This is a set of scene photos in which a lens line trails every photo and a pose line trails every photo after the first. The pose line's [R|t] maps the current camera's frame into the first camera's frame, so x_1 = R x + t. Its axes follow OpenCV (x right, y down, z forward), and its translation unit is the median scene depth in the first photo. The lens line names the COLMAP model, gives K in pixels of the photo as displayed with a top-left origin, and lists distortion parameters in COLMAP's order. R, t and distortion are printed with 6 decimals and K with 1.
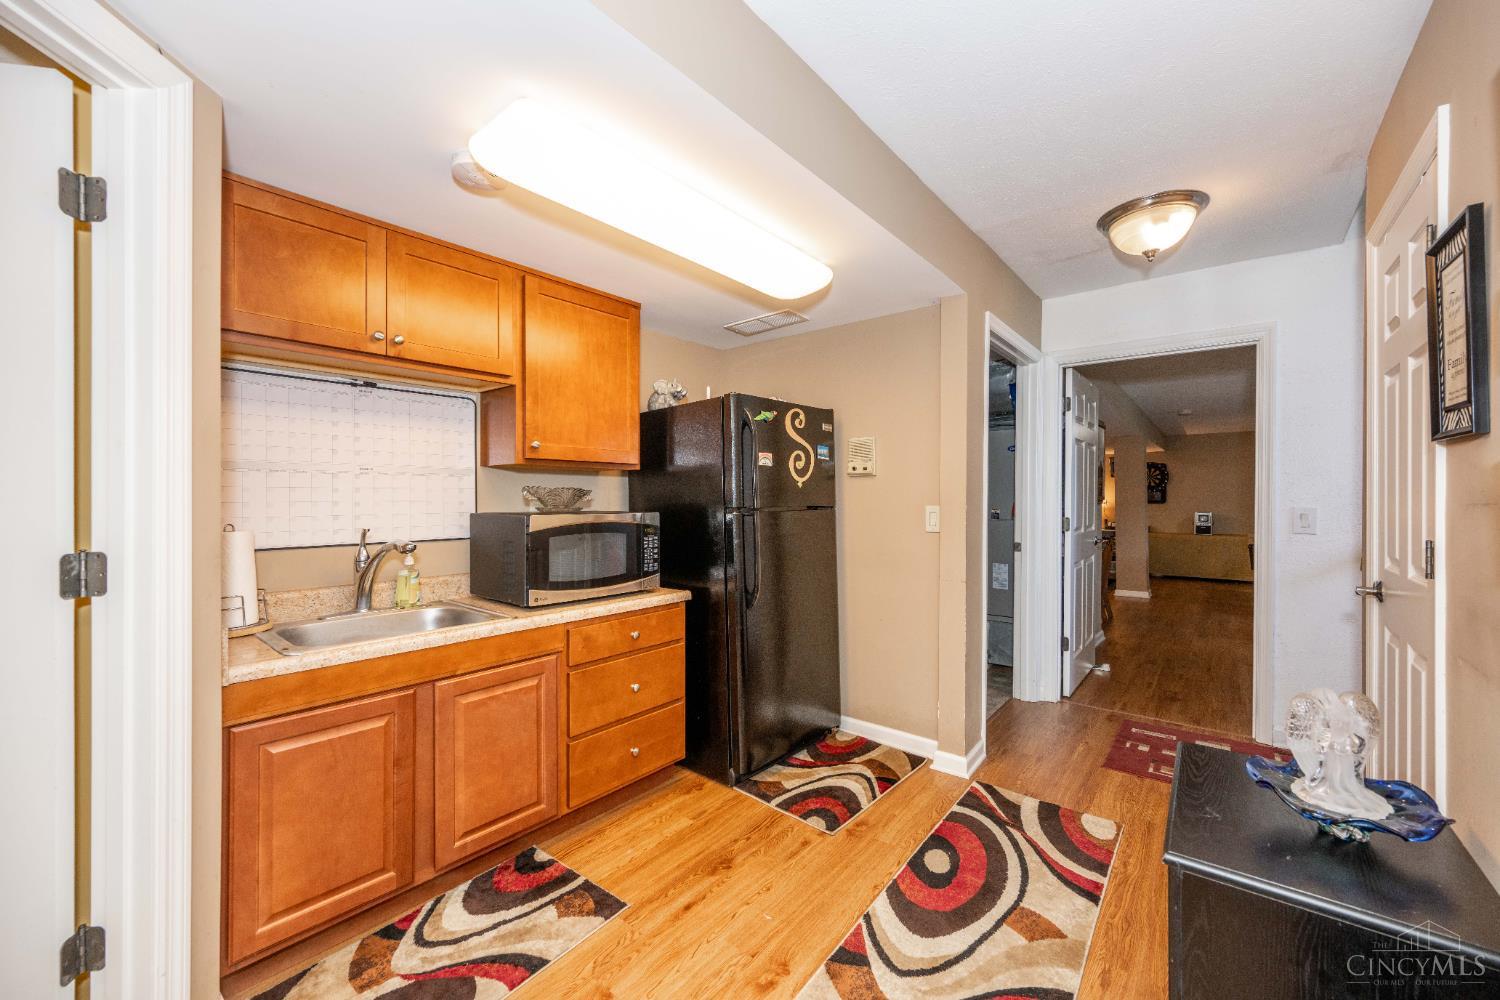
lens RADIAL K [[589.4, 0, 755.8], [0, 589.4, 506.3], [0, 0, 1]] dist [0.000294, 0.000002]
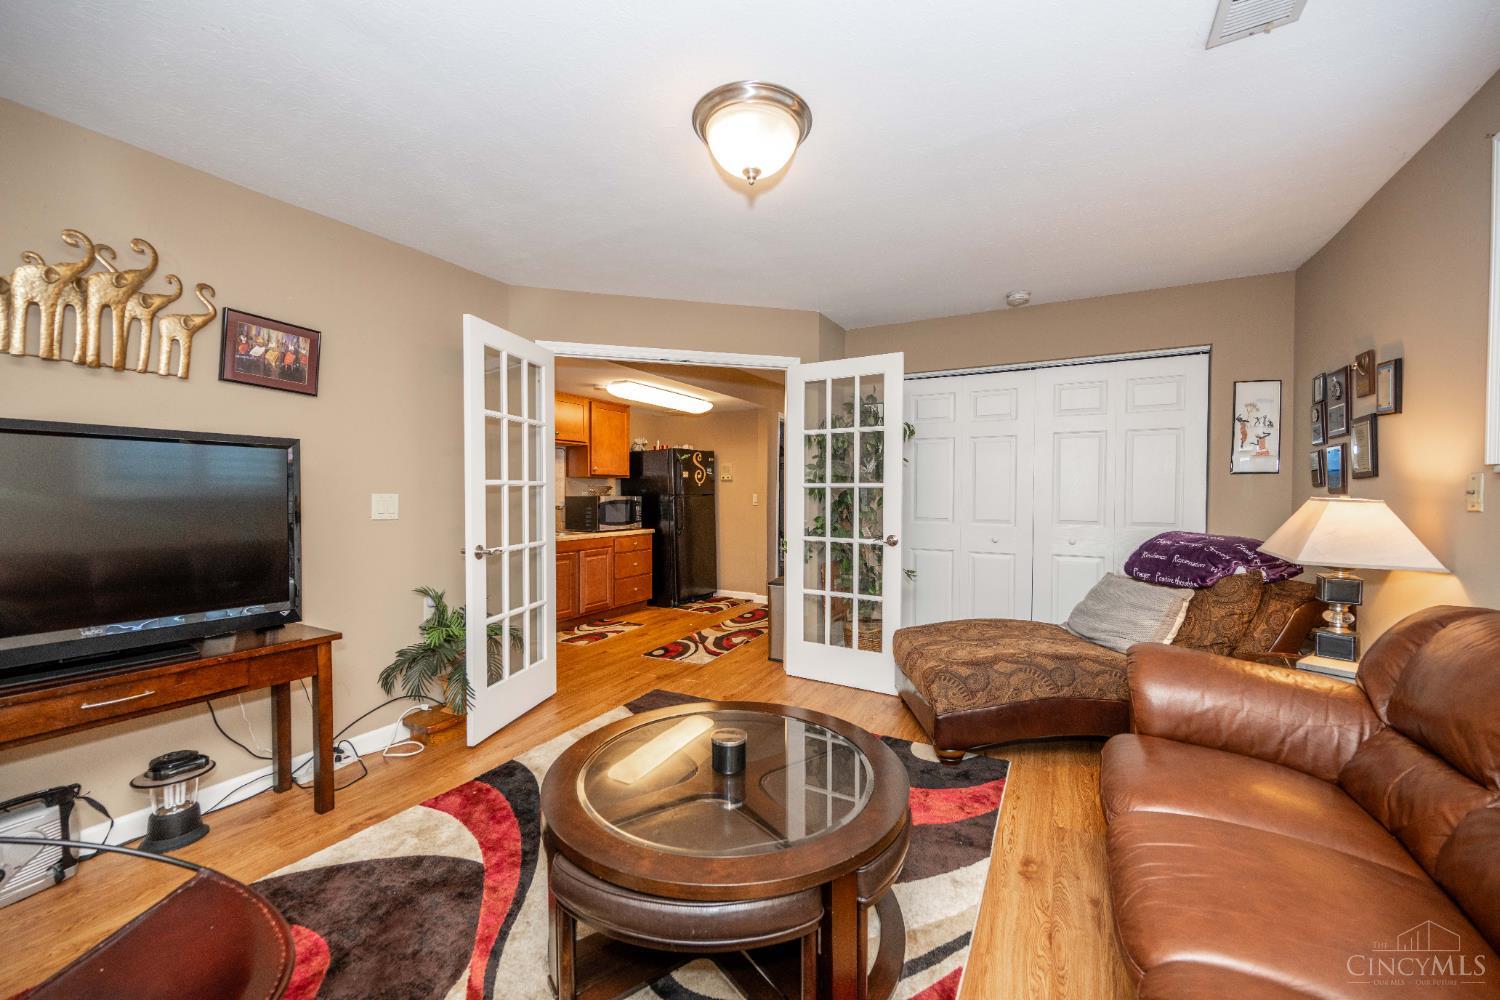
lens RADIAL K [[589.4, 0, 755.7], [0, 589.4, 504.8], [0, 0, 1]] dist [0.000294, 0.000002]
pose [[0.982505, -0.000528, 0.186238, -0.145422], [-0.001212, 0.999957, 0.009225, 0.021236], [-0.186235, -0.009289, 0.982461, -1.377572]]
